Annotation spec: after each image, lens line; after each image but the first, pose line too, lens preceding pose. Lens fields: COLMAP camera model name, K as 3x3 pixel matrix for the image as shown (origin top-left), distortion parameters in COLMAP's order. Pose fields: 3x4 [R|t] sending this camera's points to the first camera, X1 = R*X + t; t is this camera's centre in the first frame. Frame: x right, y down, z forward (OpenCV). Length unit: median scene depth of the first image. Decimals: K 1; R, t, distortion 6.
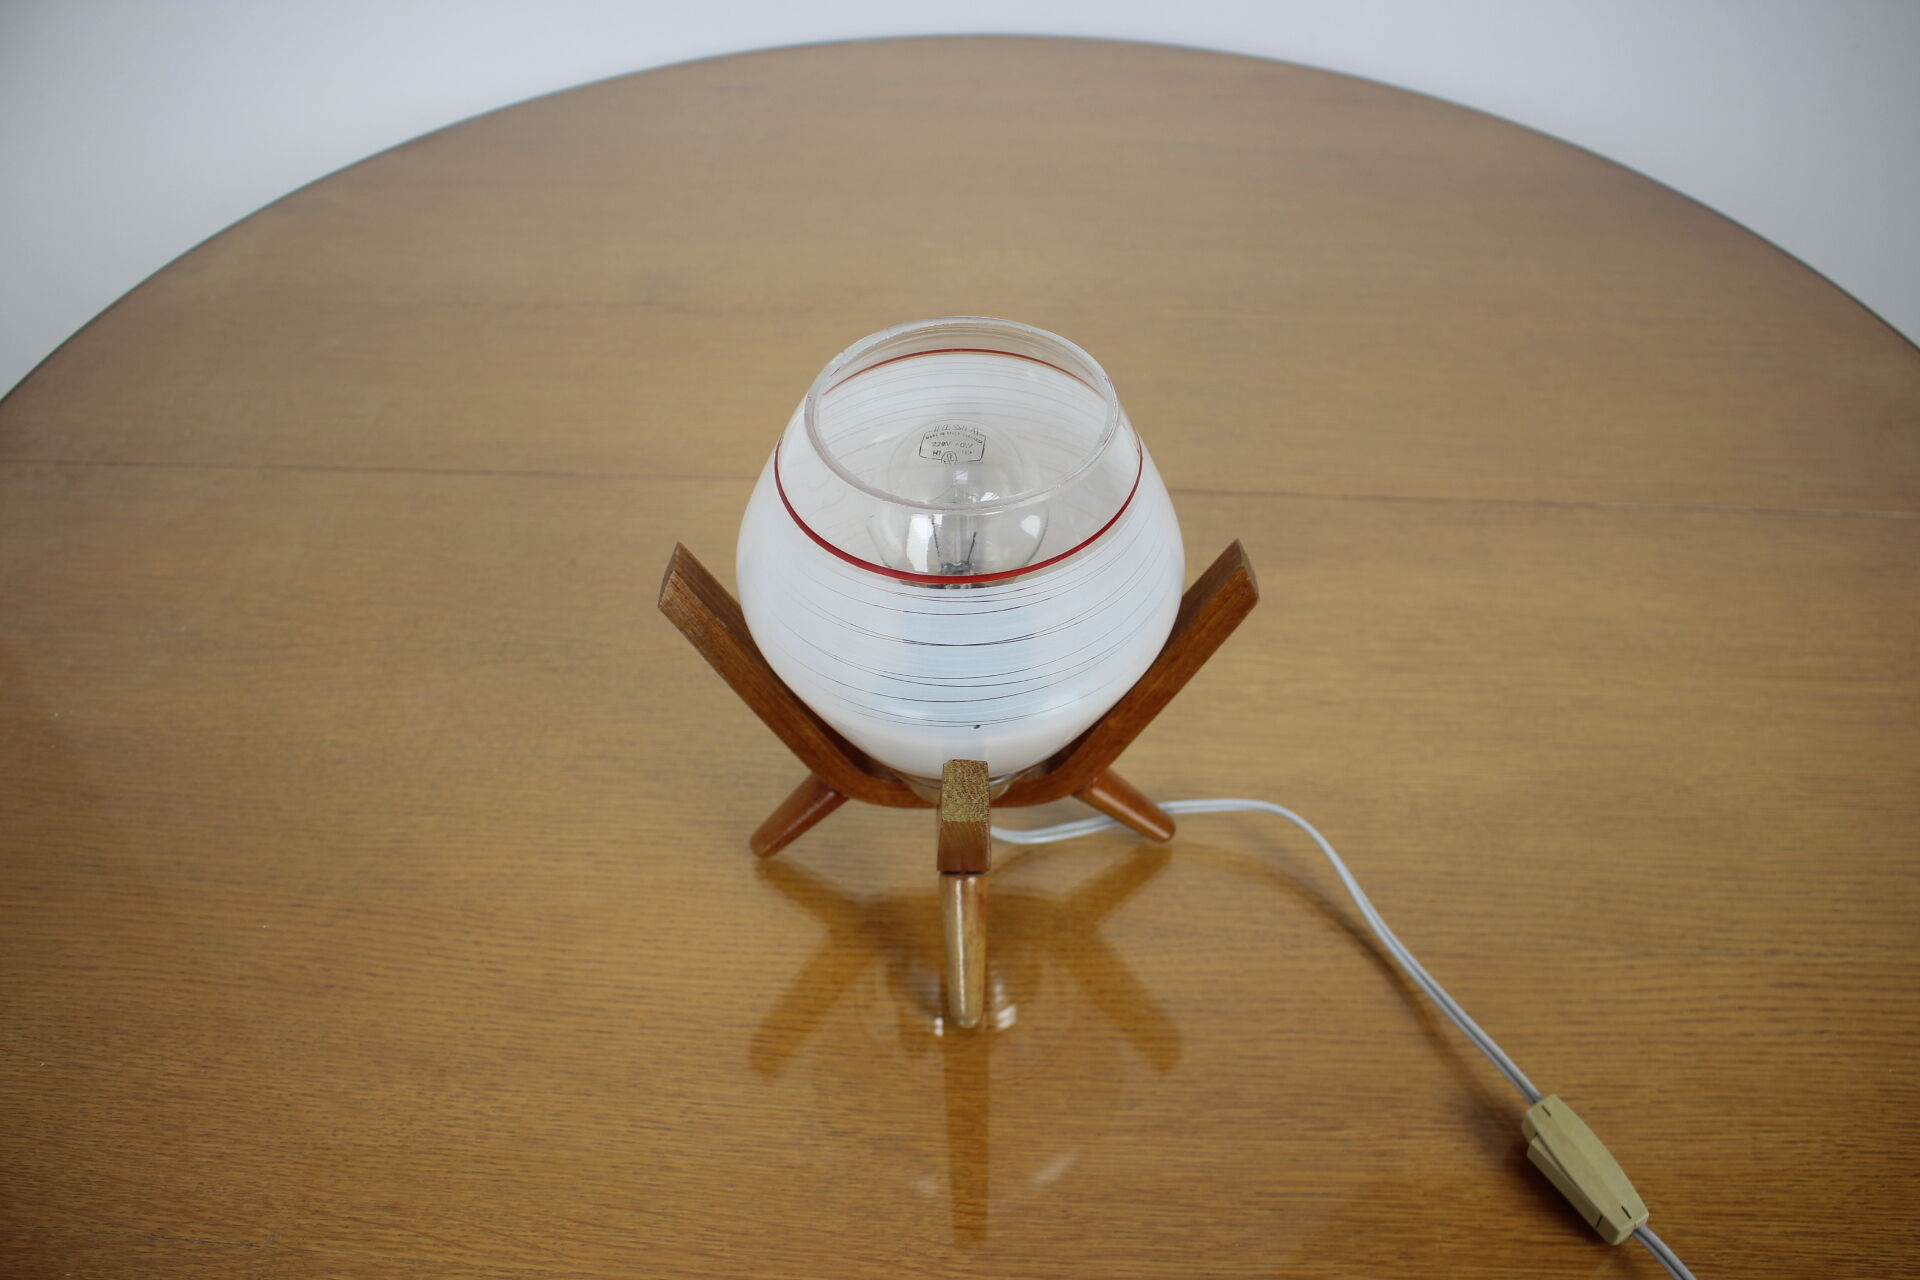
lens RADIAL K [[1544.1, 0, 994.3], [0, 1544.1, 642.0], [0, 0, 1]] dist [-0.131541, 0.091789]
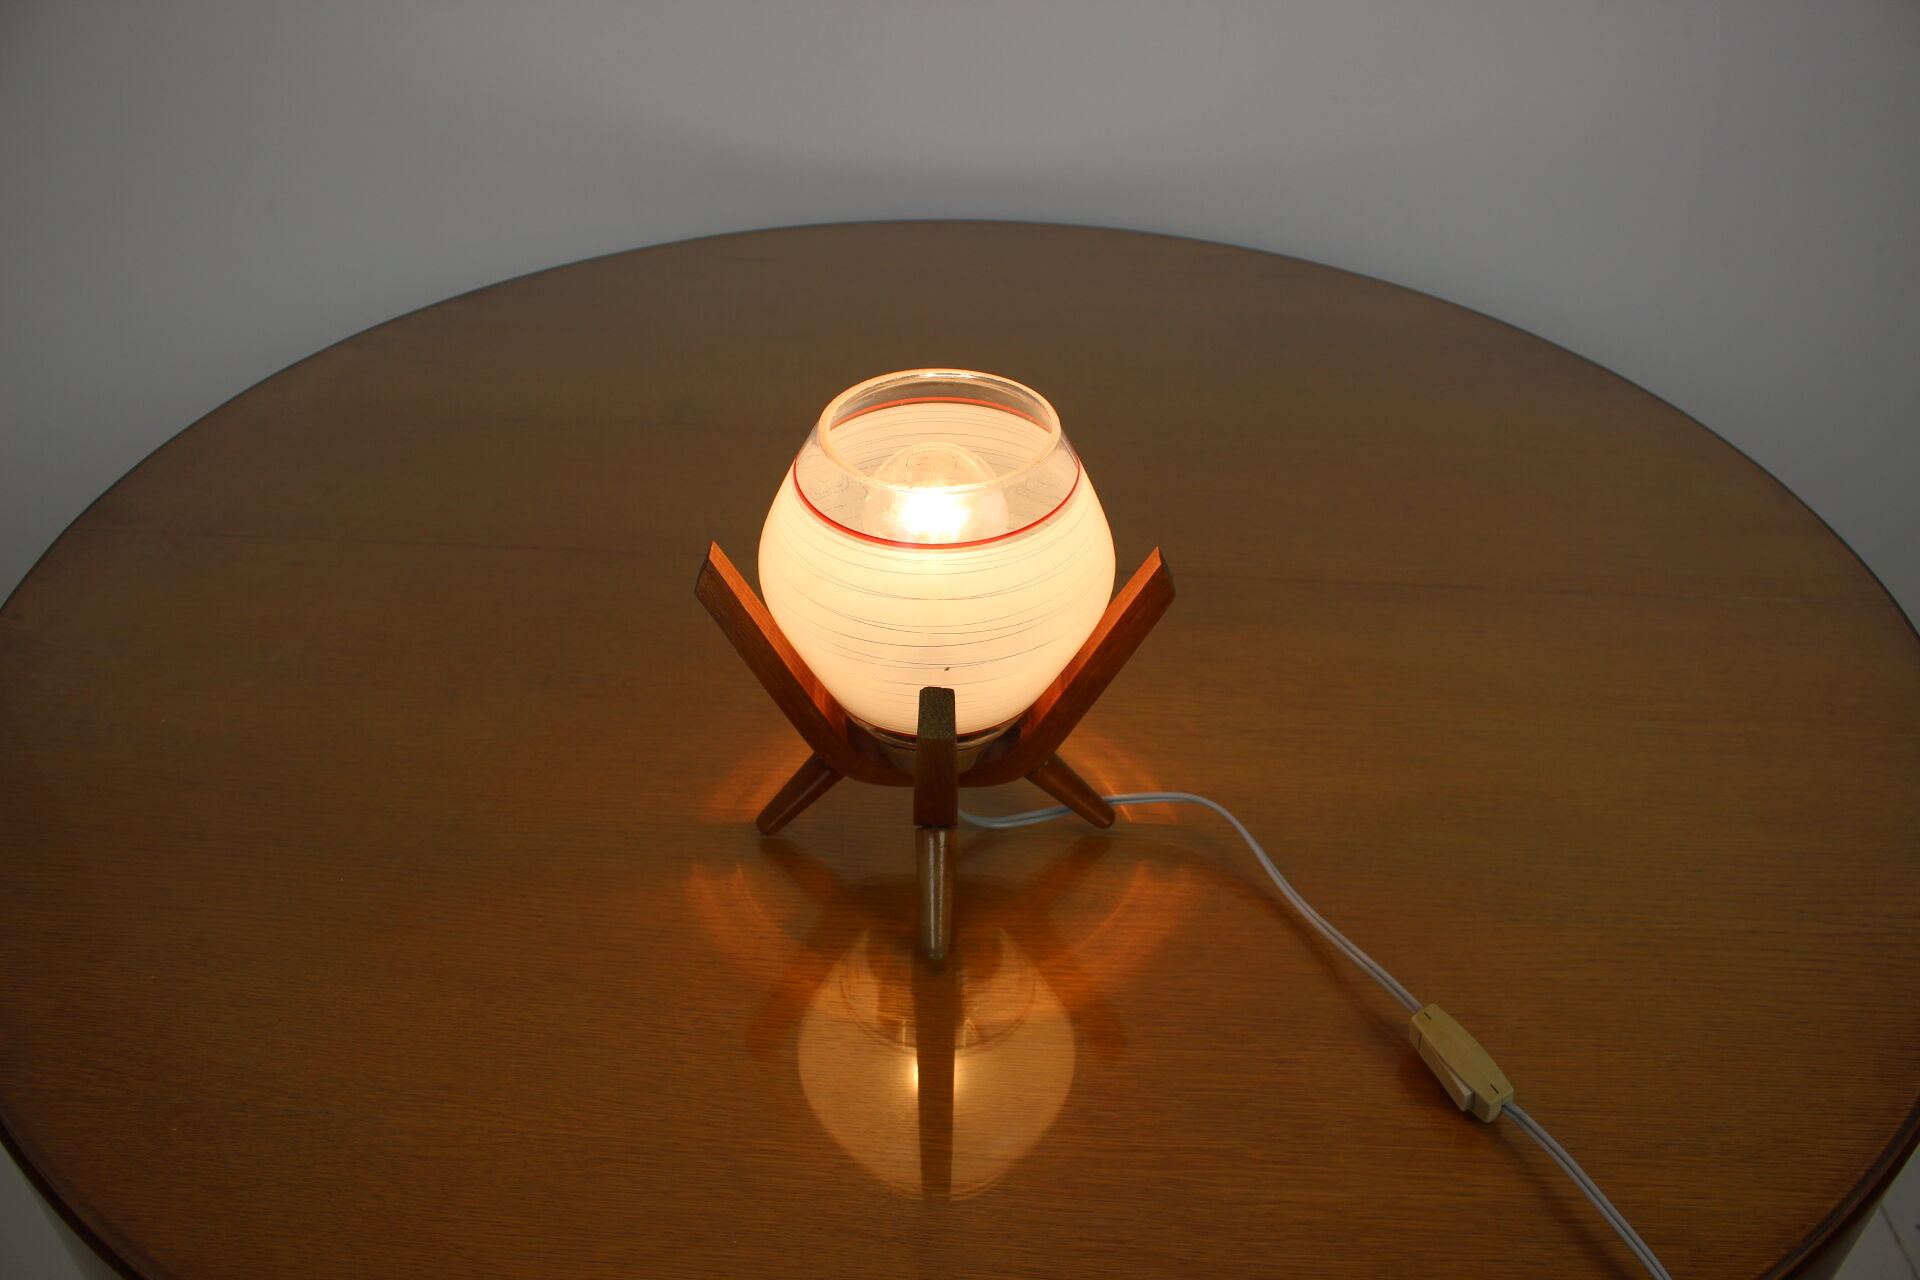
lens RADIAL K [[1544.1, 0, 994.3], [0, 1544.1, 642.0], [0, 0, 1]] dist [-0.131541, 0.091789]
pose [[0.999827, 0.016545, 0.008504, 0.013244], [-0.015152, 0.989497, -0.143755, 0.175492], [-0.010793, 0.143601, 0.989577, -0.213889]]
